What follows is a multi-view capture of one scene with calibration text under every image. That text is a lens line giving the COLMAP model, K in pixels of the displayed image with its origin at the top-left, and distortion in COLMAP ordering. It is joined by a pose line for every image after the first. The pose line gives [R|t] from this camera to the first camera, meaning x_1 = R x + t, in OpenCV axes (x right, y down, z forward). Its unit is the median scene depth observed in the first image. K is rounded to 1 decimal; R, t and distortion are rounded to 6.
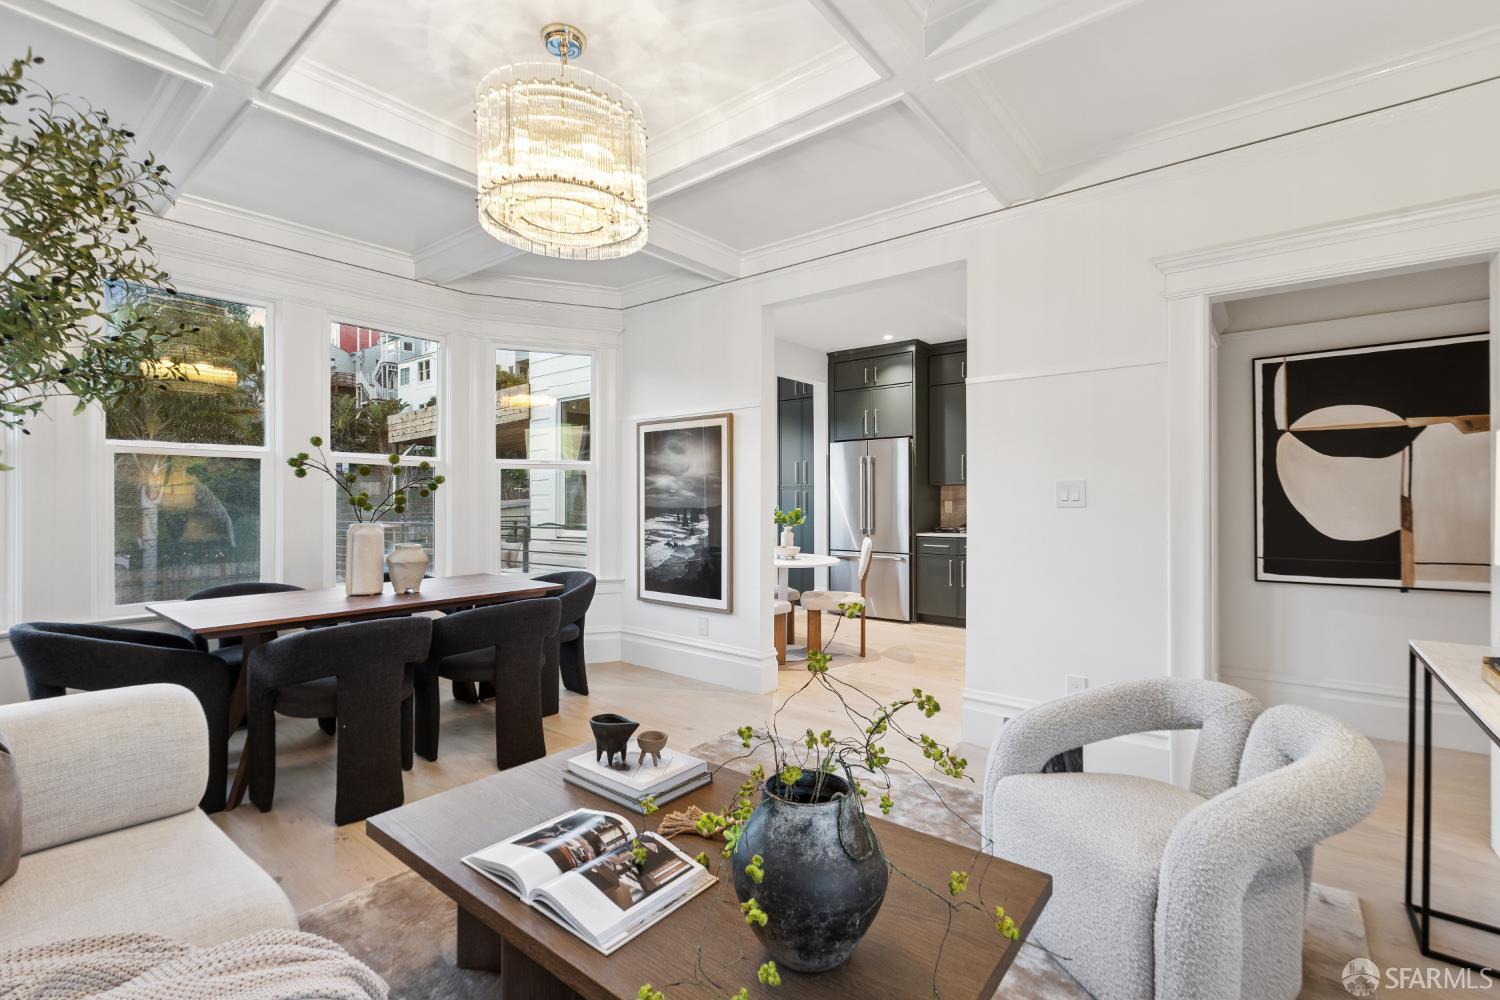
lens RADIAL K [[676.8, 0, 755.2], [0, 676.8, 501.6], [0, 0, 1]] dist [0.000939, 0.000312]
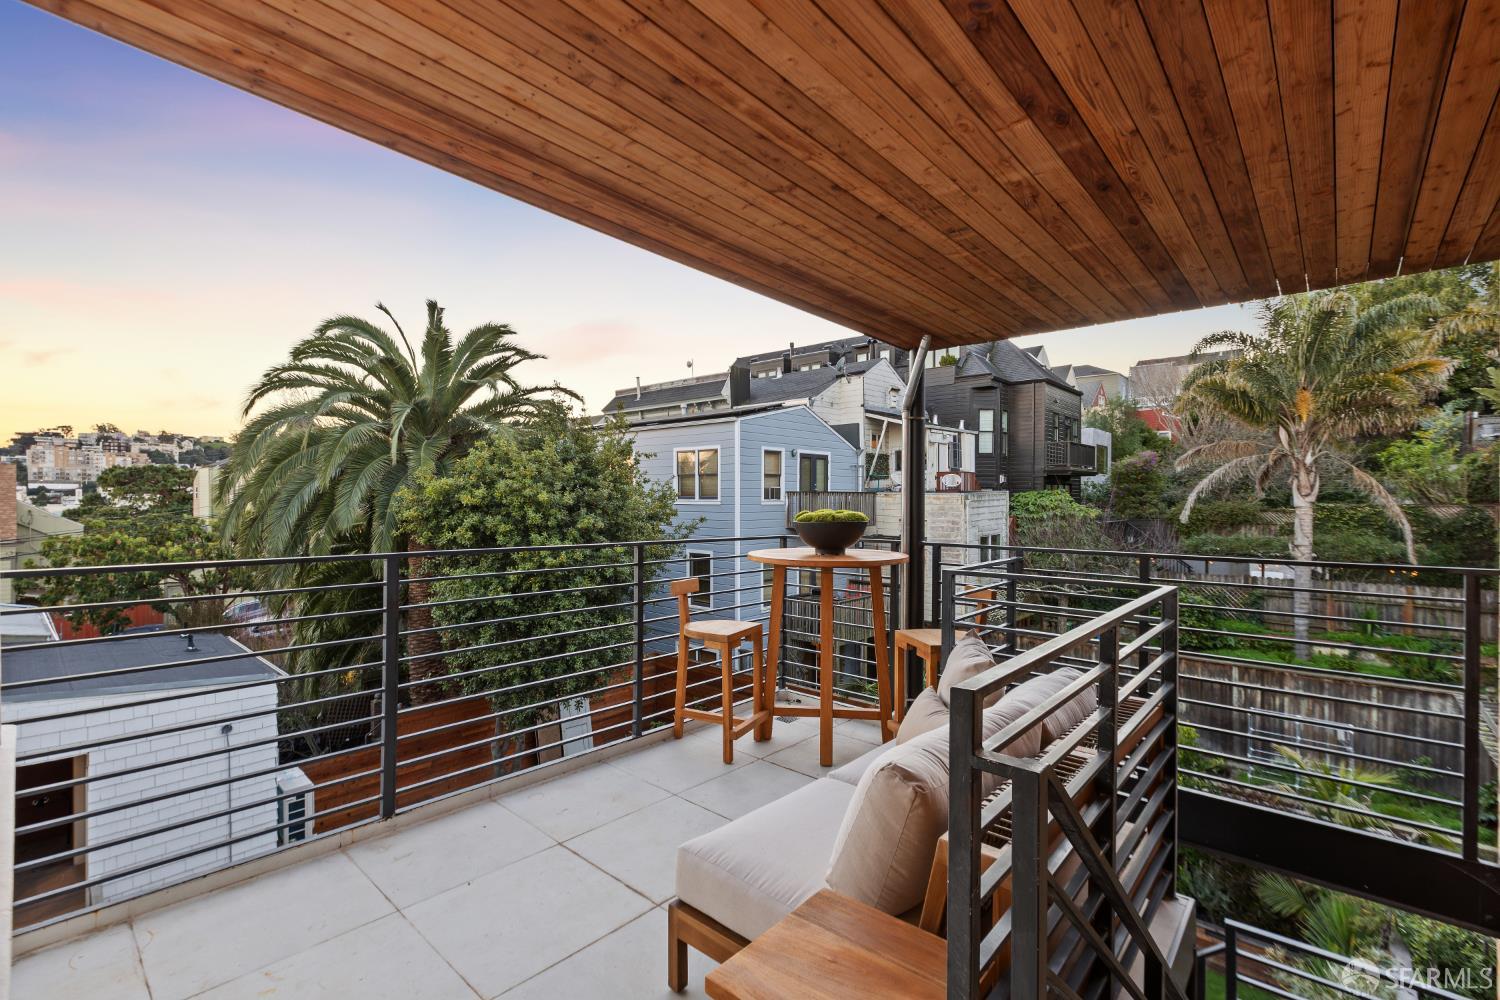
lens RADIAL K [[676.8, 0, 760.1], [0, 676.8, 503.5], [0, 0, 1]] dist [0.000939, 0.000312]
pose [[-0.033522, 0.007851, -0.999407, -0.182002], [0.000504, 0.999969, 0.007838, -0.001224], [0.999438, -0.000241, -0.033525, 1.309379]]
